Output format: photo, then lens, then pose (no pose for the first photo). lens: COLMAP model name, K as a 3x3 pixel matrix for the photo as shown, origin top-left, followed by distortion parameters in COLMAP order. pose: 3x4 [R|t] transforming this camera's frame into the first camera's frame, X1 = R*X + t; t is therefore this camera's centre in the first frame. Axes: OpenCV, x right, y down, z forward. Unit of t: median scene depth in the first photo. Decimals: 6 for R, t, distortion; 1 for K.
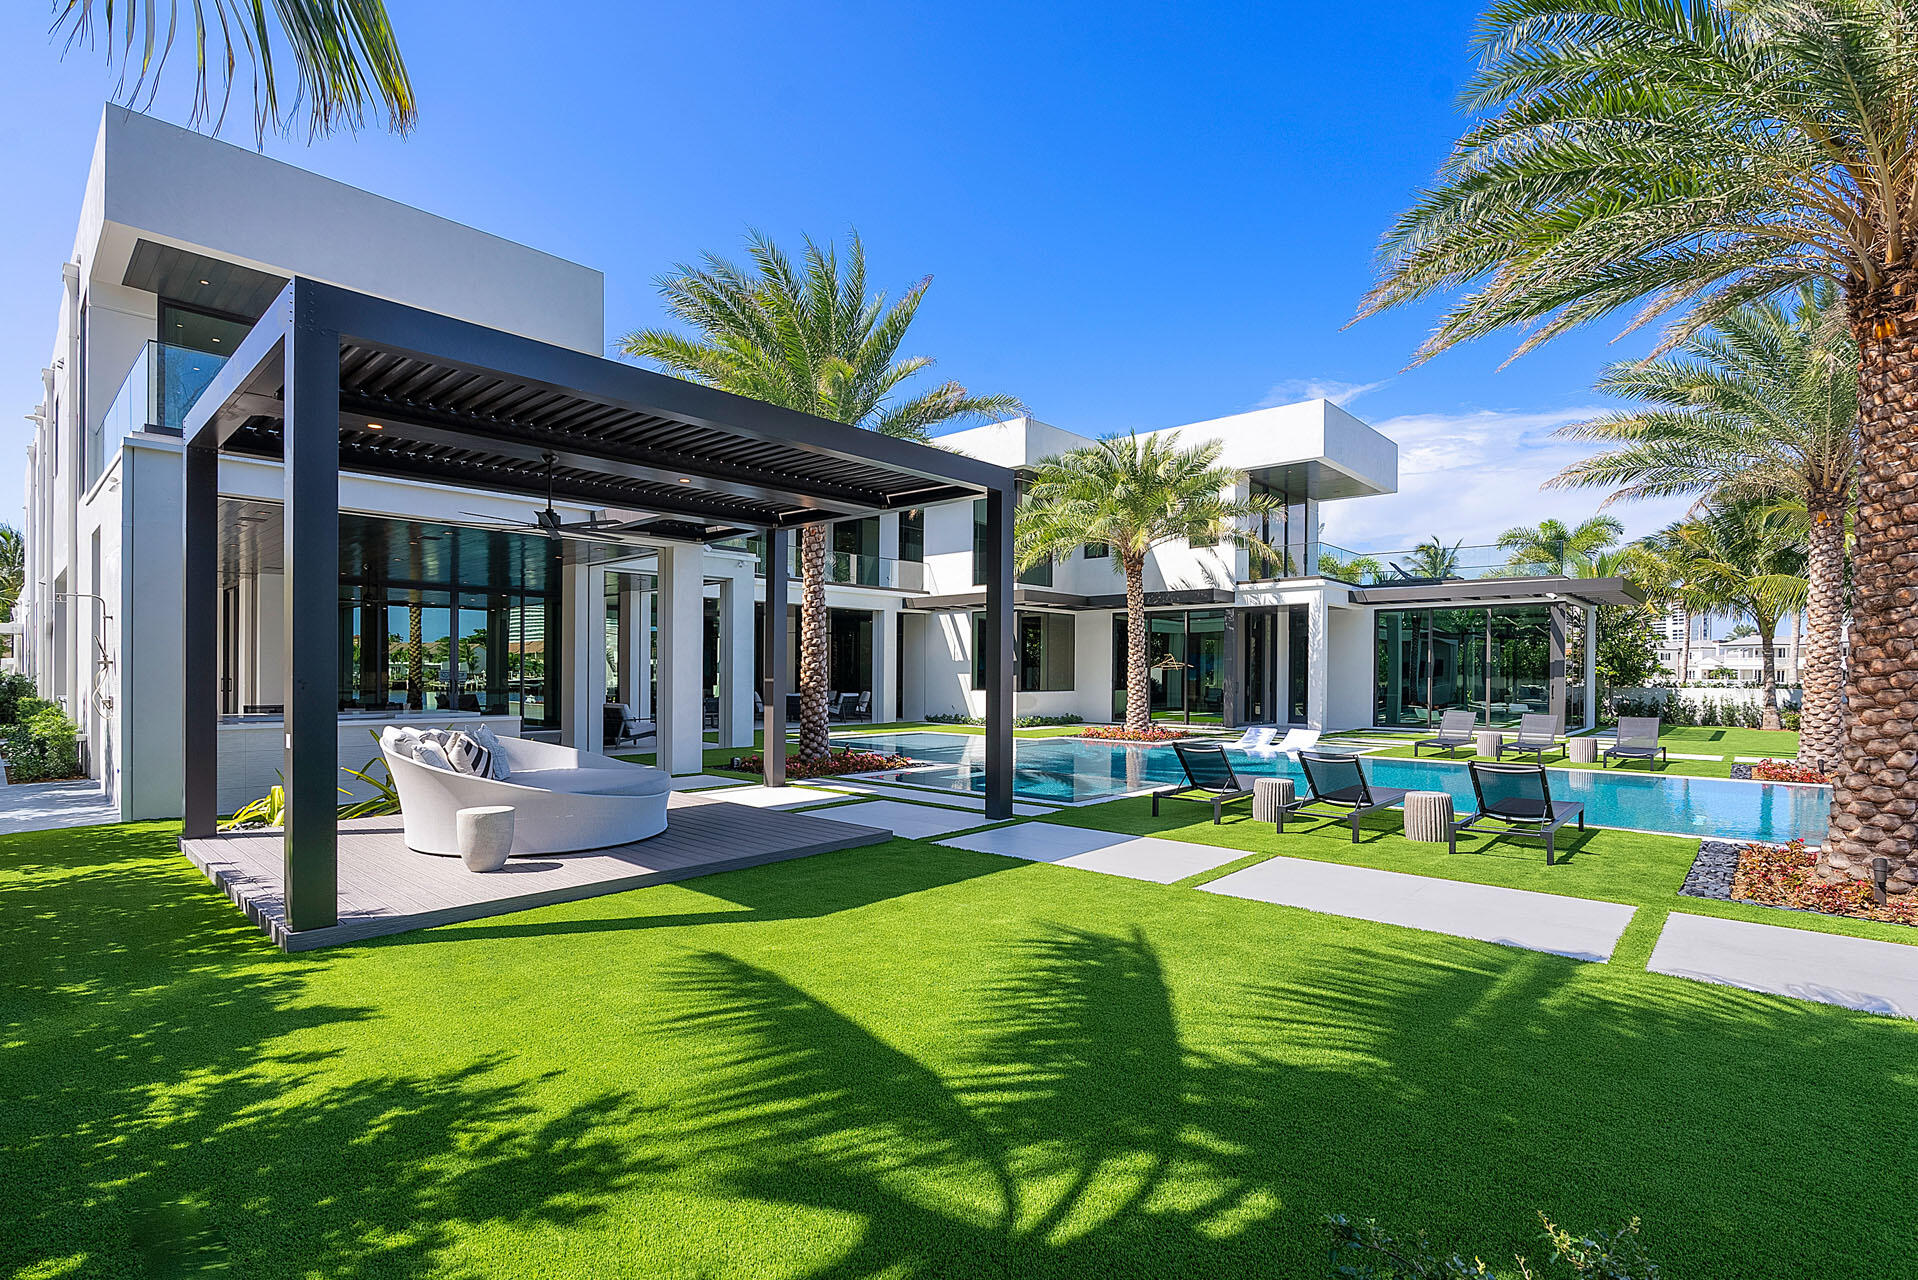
lens RADIAL K [[889.3, 0, 953.5], [0, 889.3, 680.6], [0, 0, 1]] dist [0.001547, 0.000053]
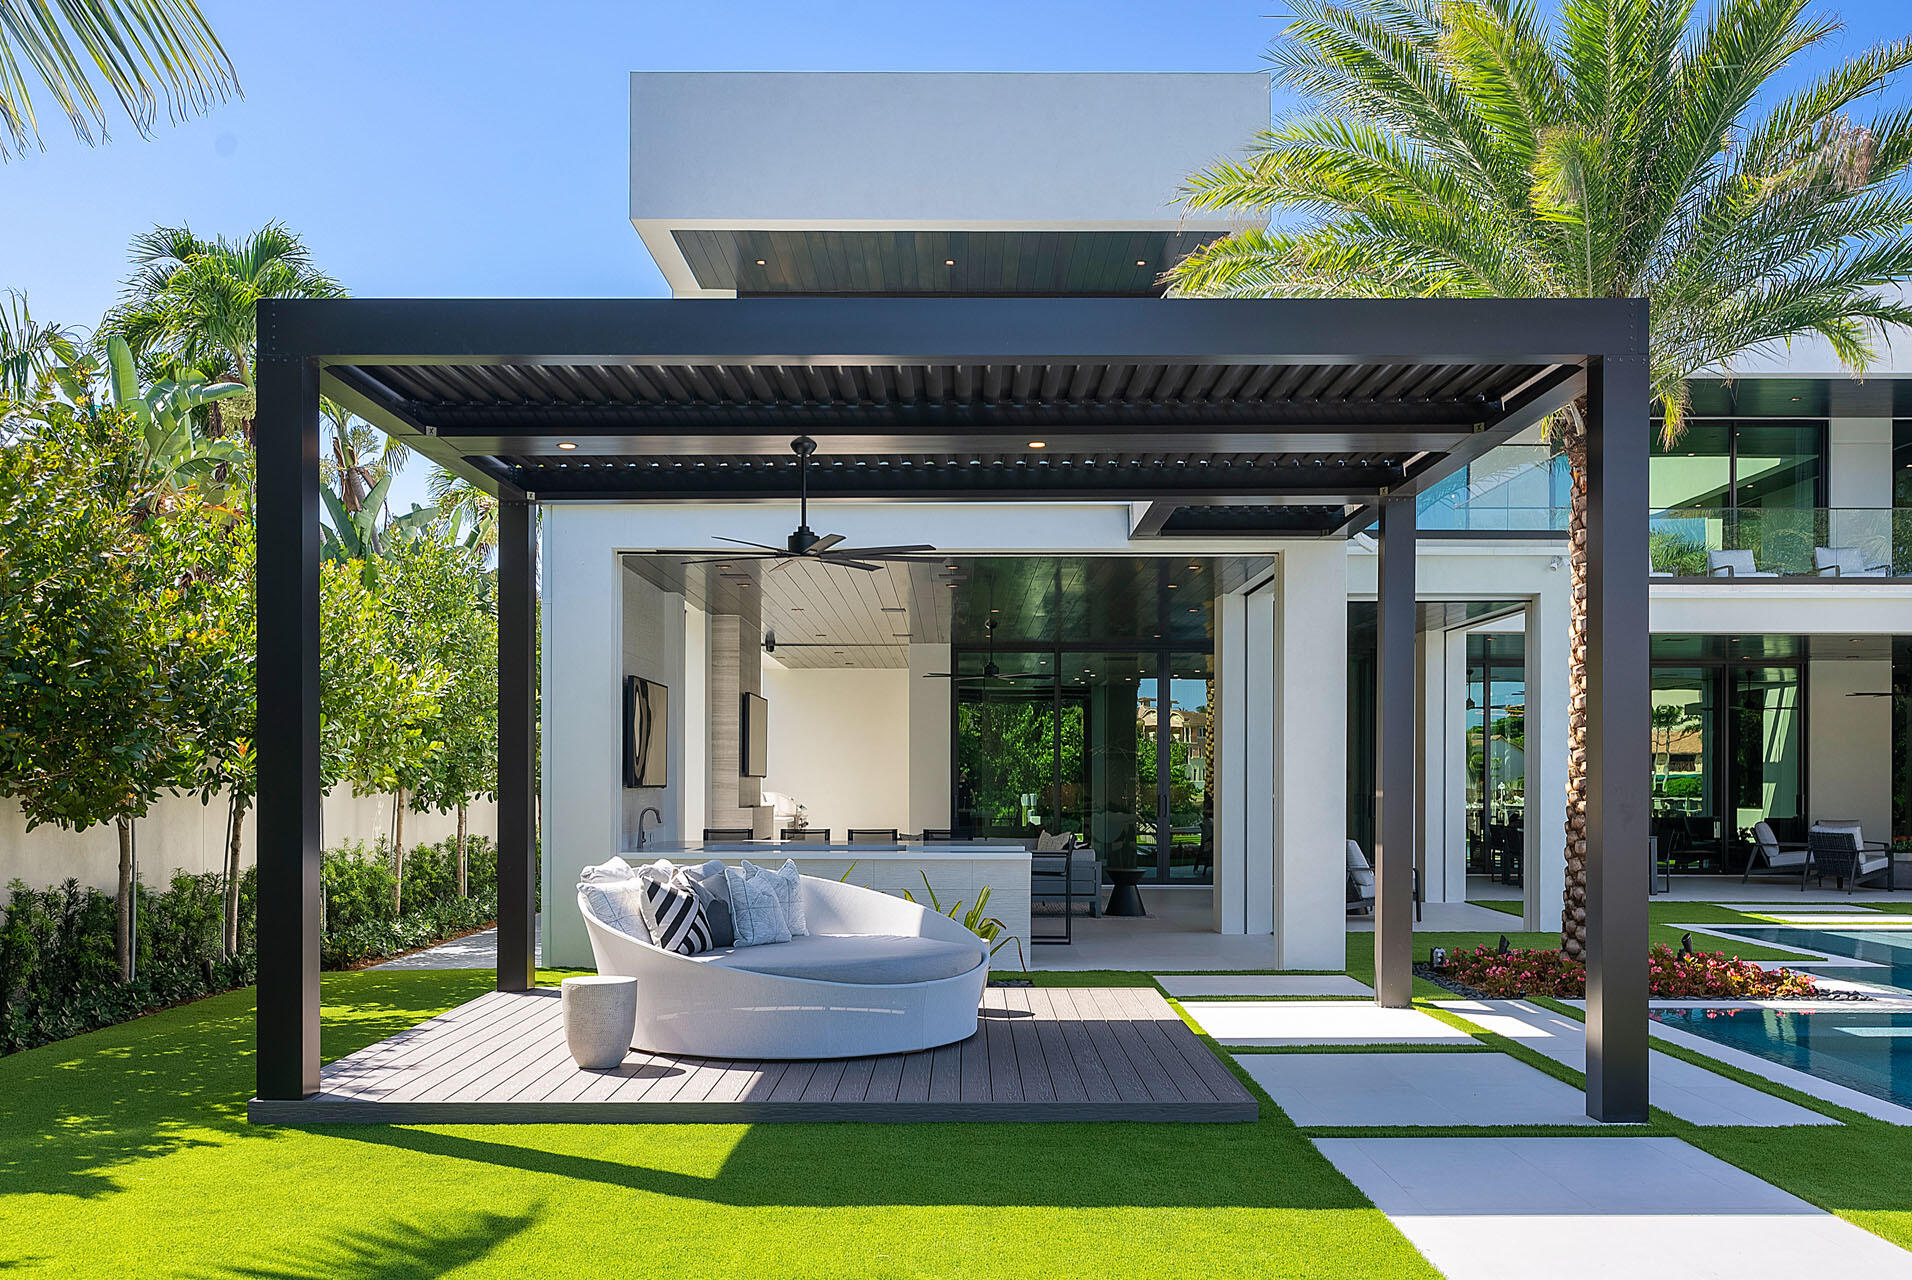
lens RADIAL K [[1704.7, 0, 958.4], [0, 1704.7, 765.2], [0, 0, 1]] dist [0.006212, 0.010556]
pose [[0.679021, -0.010531, -0.734043, 0.525774], [-0.003742, 0.999834, -0.017805, 0.001365], [0.734109, 0.014837, 0.678870, 0.250894]]
